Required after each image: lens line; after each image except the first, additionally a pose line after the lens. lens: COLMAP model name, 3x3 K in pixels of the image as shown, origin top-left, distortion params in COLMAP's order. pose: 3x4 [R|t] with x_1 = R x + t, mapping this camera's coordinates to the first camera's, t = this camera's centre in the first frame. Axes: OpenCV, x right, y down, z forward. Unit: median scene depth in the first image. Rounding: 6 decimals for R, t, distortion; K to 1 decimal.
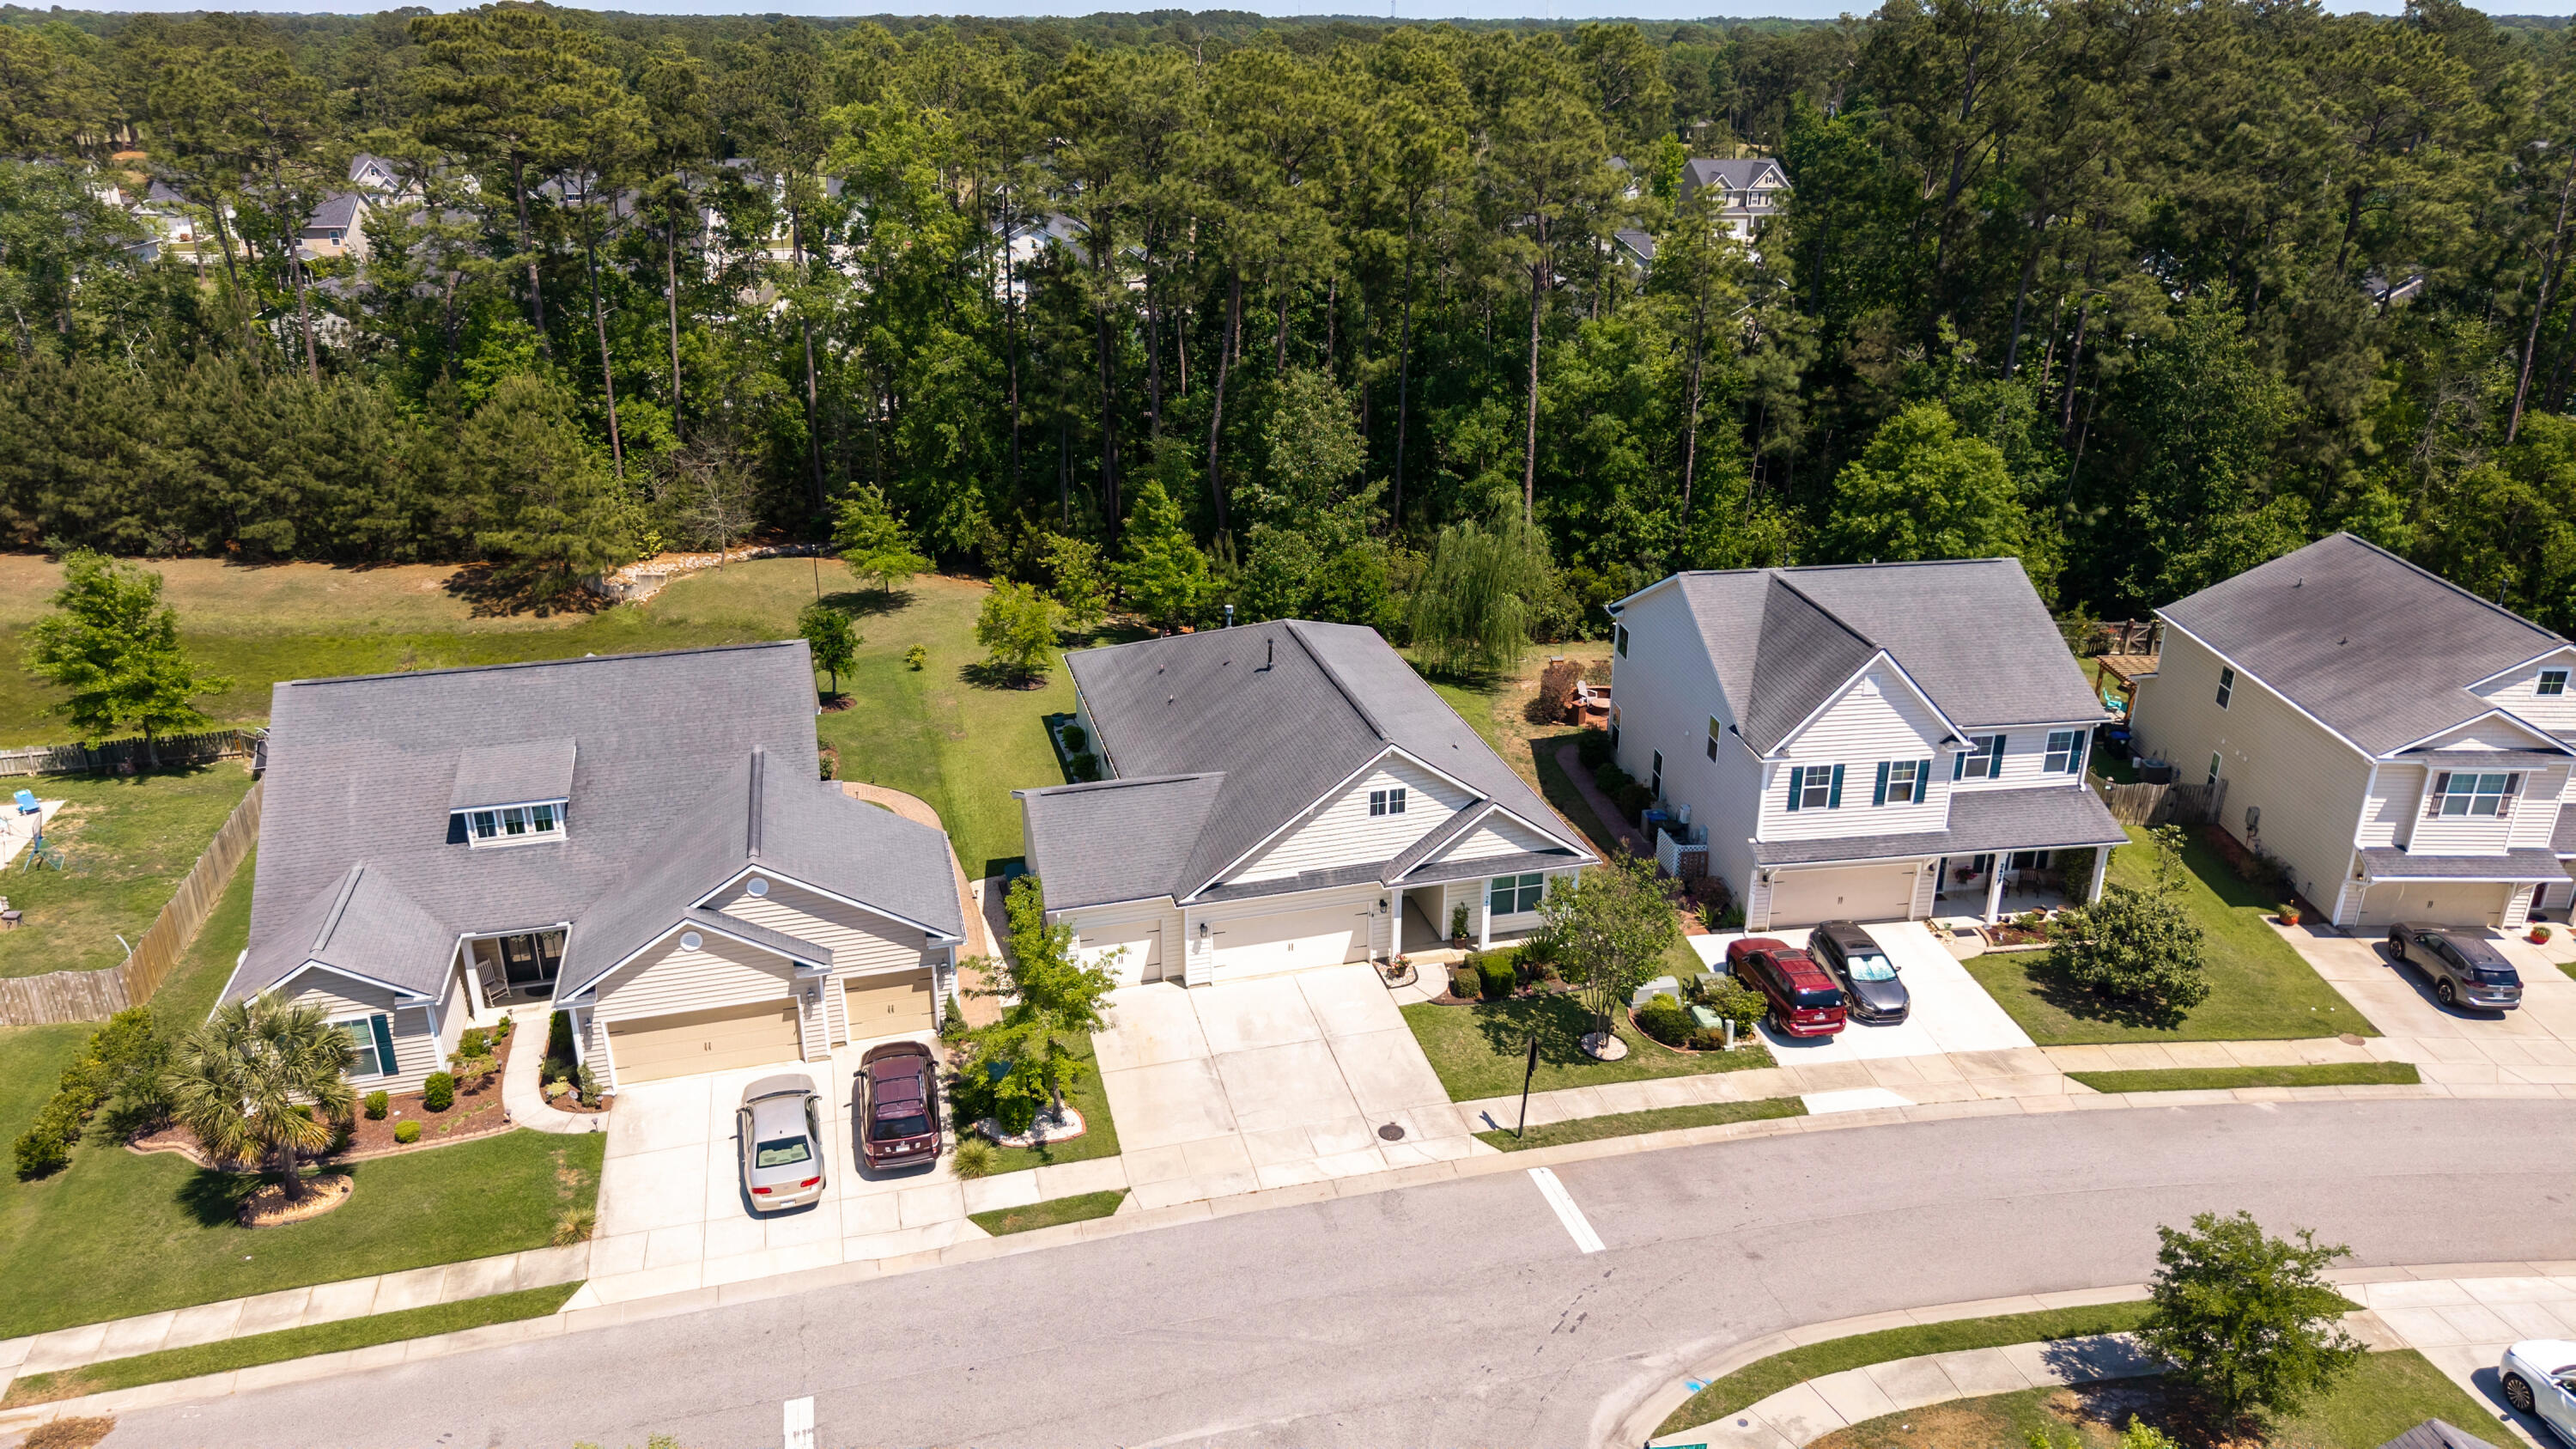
lens RADIAL K [[1749.3, 0, 1288.0], [0, 1749.3, 724.5], [0, 0, 1]] dist [0.006724, -0.001061]
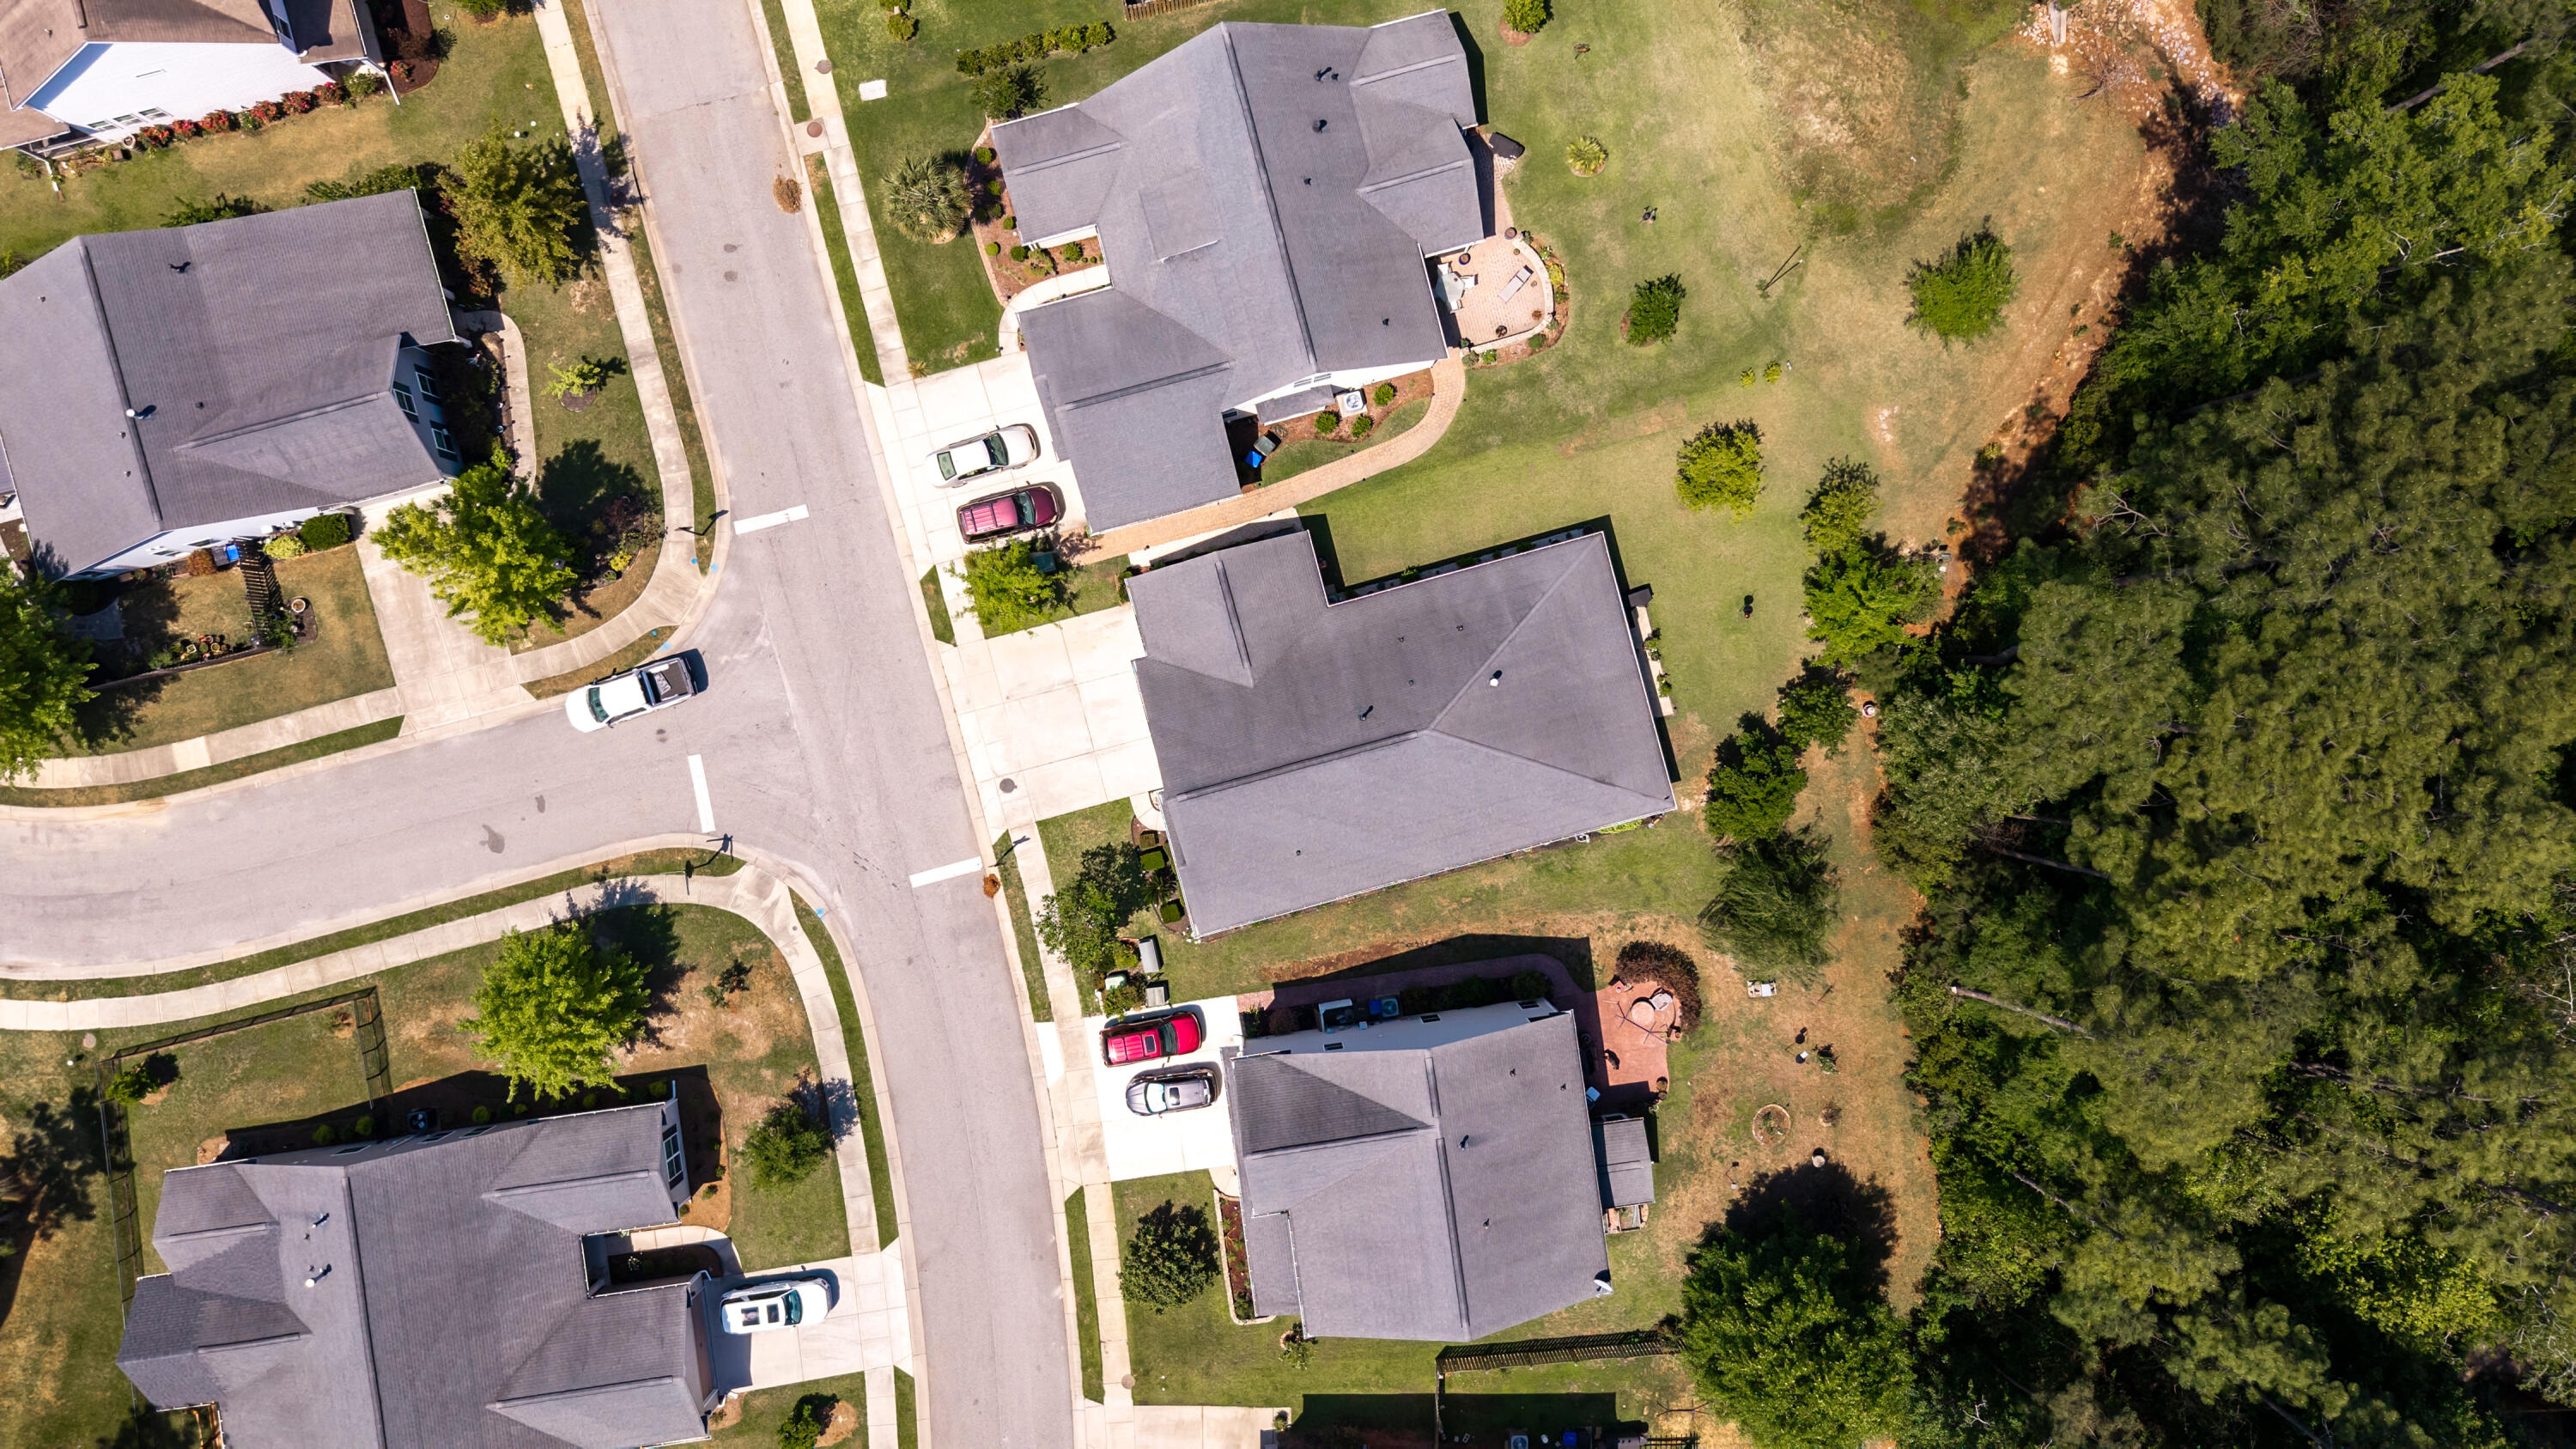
lens RADIAL K [[1745.6, 0, 1288.0], [0, 1745.6, 724.5], [0, 0, 1]] dist [-0.001164, -0.005210]
pose [[-0.006239, 0.999971, 0.004412, -0.012886], [-0.421936, -0.006633, 0.906601, -1.361566], [0.906604, 0.003795, 0.421965, 0.442715]]
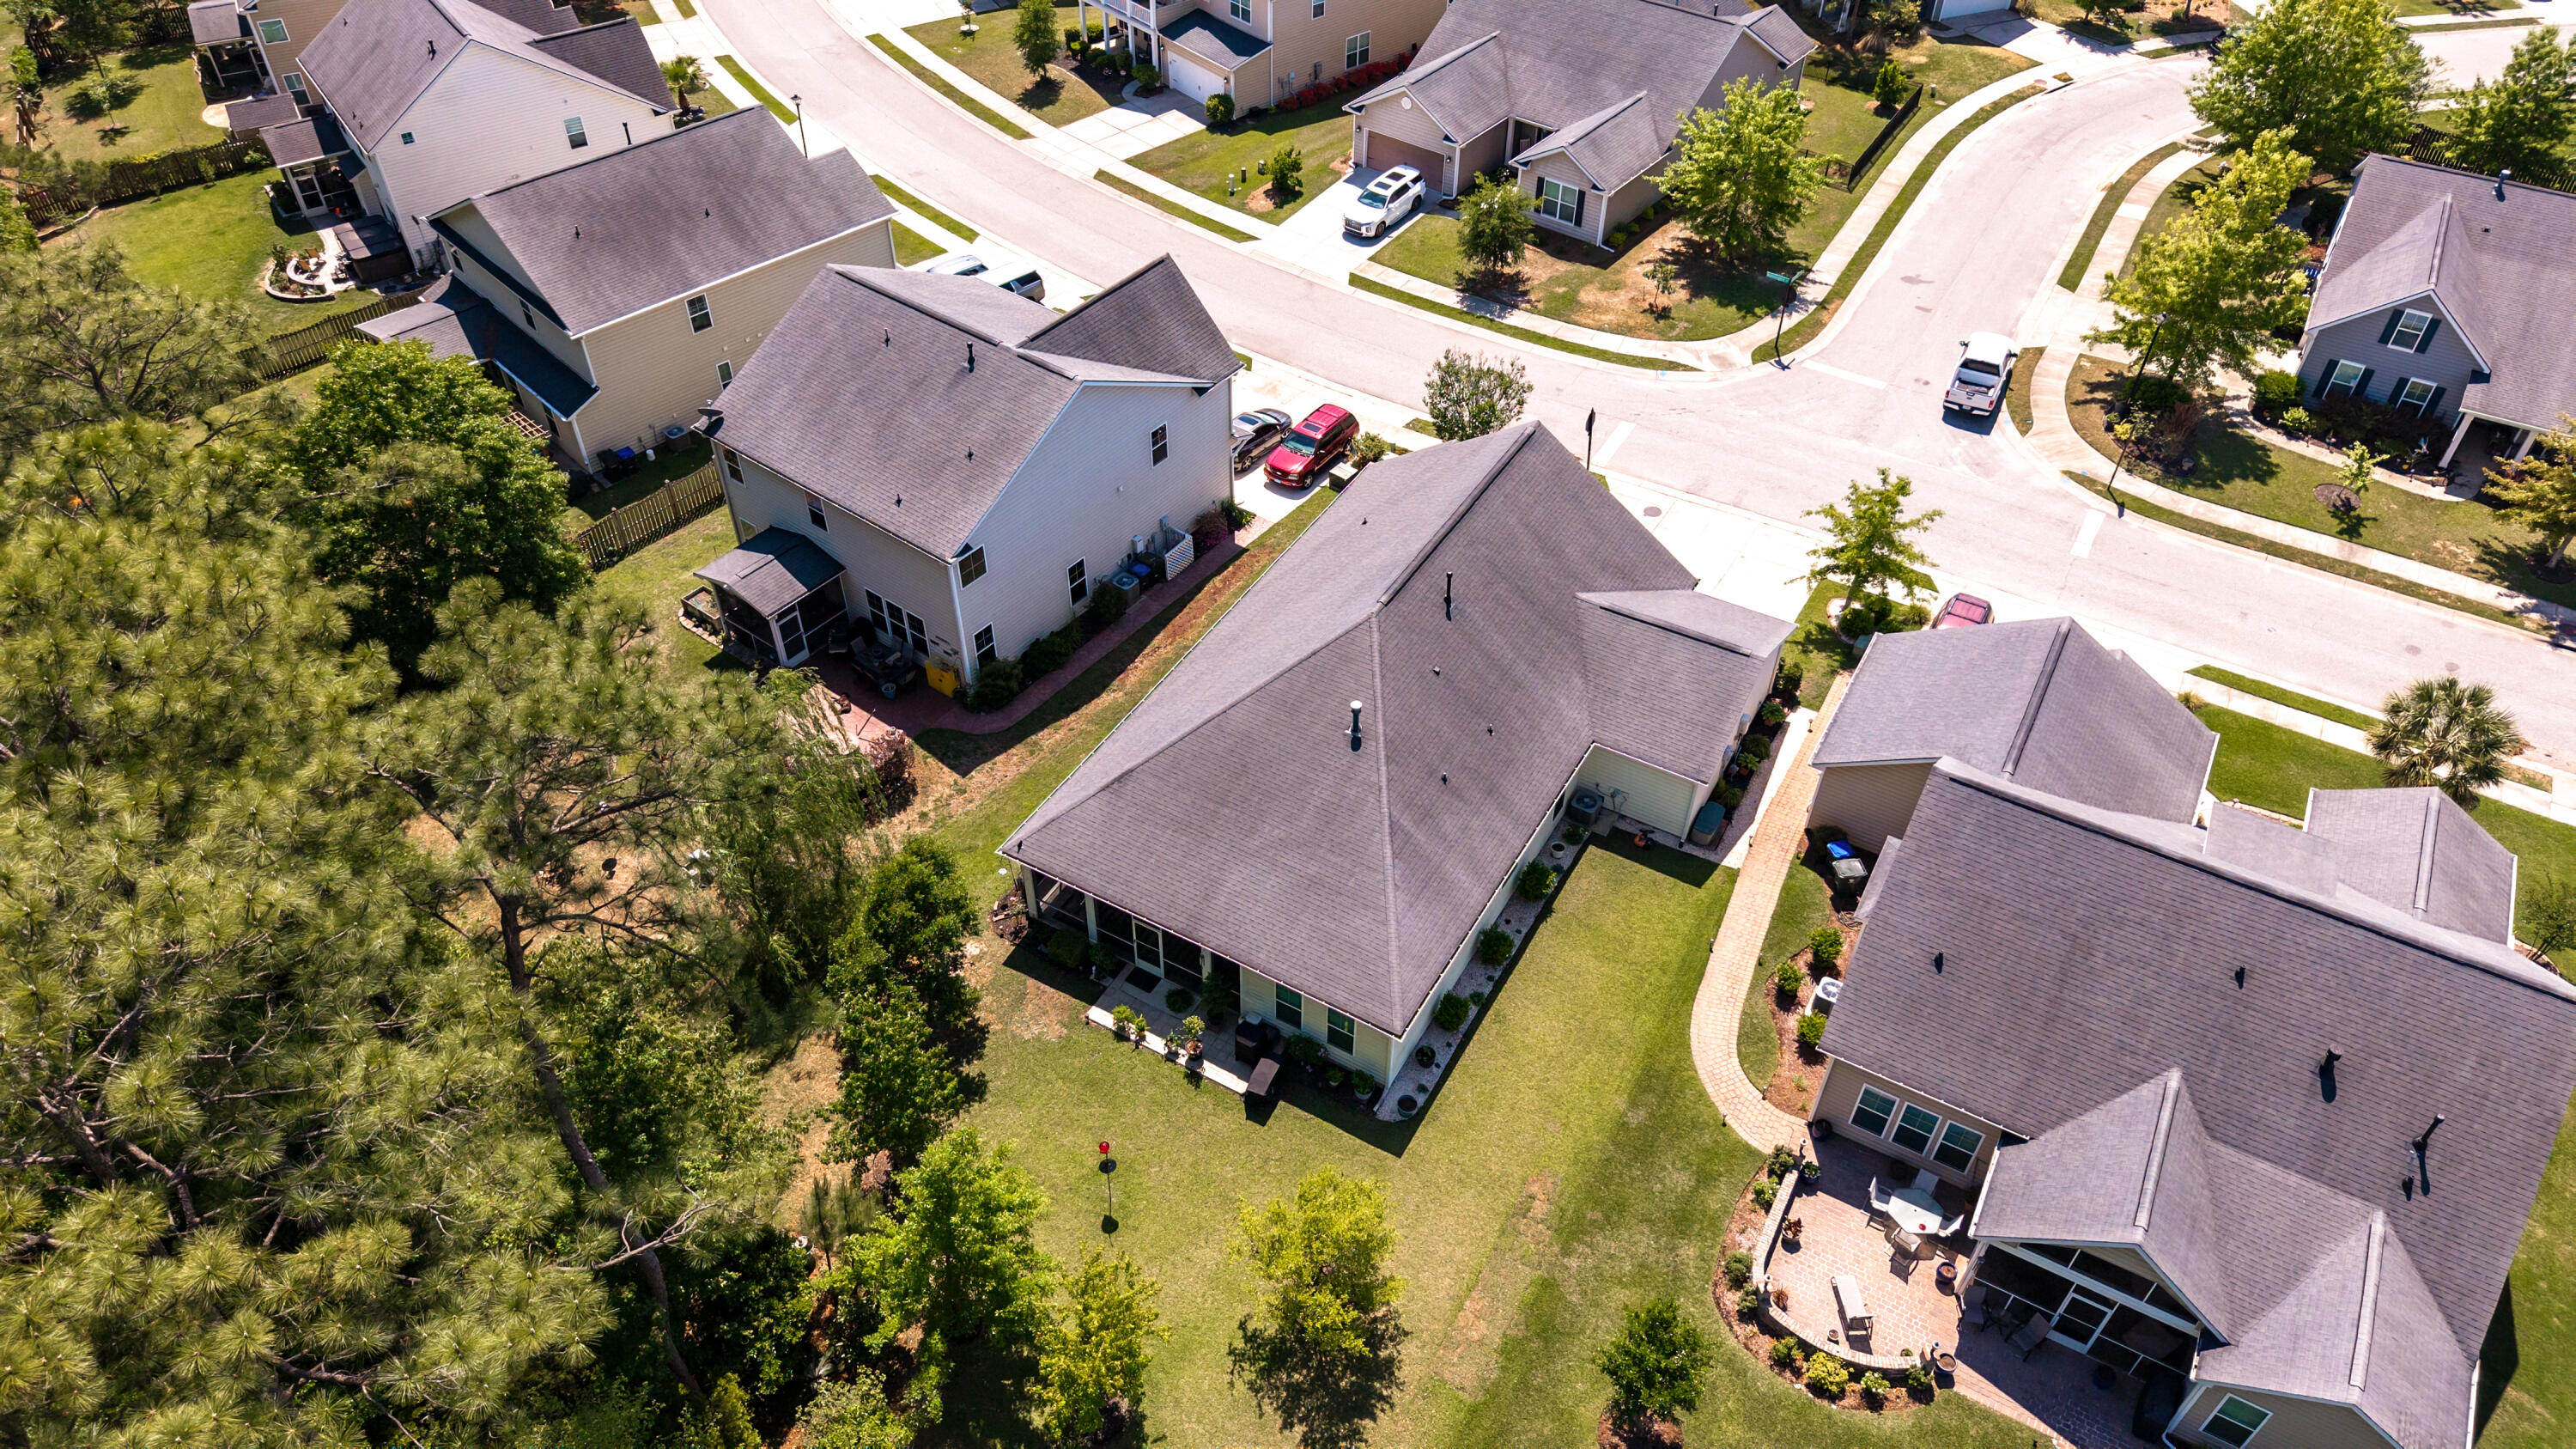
lens RADIAL K [[1749.3, 0, 1288.0], [0, 1749.3, 724.5], [0, 0, 1]] dist [0.006724, -0.001061]
pose [[-0.701602, -0.497469, 0.510176, -0.511714], [0.257179, 0.490927, 0.832376, -0.891564], [-0.664540, 0.715203, -0.216497, 1.475047]]
